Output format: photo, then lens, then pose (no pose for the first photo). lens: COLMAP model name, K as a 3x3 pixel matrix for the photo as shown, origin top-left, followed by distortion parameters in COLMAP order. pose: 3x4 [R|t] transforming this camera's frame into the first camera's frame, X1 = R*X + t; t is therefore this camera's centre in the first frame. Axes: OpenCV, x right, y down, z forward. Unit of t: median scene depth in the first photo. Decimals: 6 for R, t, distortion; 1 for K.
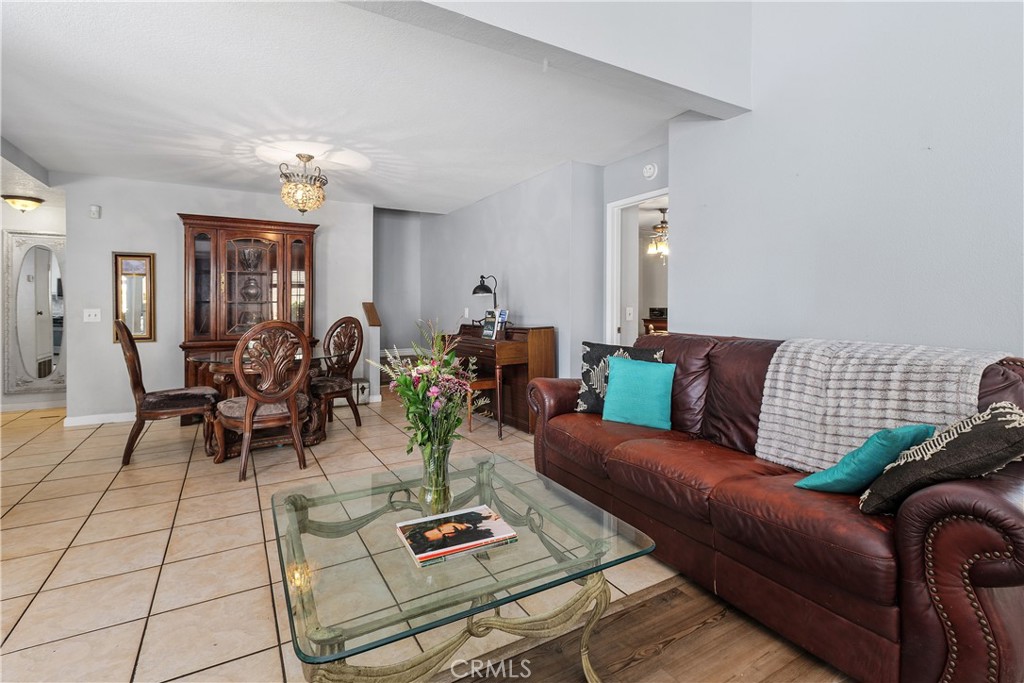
lens RADIAL K [[479.5, 0, 512.4], [0, 479.5, 306.4], [0, 0, 1]] dist [-0.000501, -0.000153]
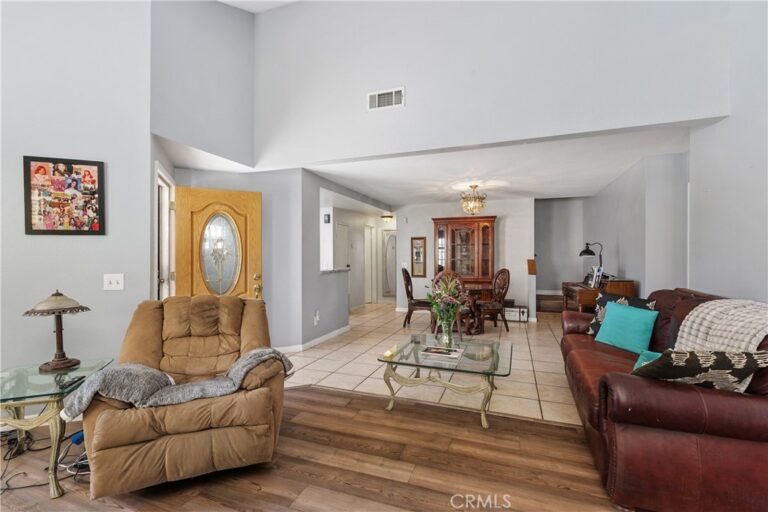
lens RADIAL K [[358.6, 0, 384.0], [0, 358.6, 256.0], [0, 0, 1]] dist [0.000980, 0.000171]
pose [[0.632269, 0.001642, -0.774748, 0.405268], [-0.001630, 0.999998, 0.000790, -0.025721], [0.774748, 0.000763, 0.632270, -0.177253]]
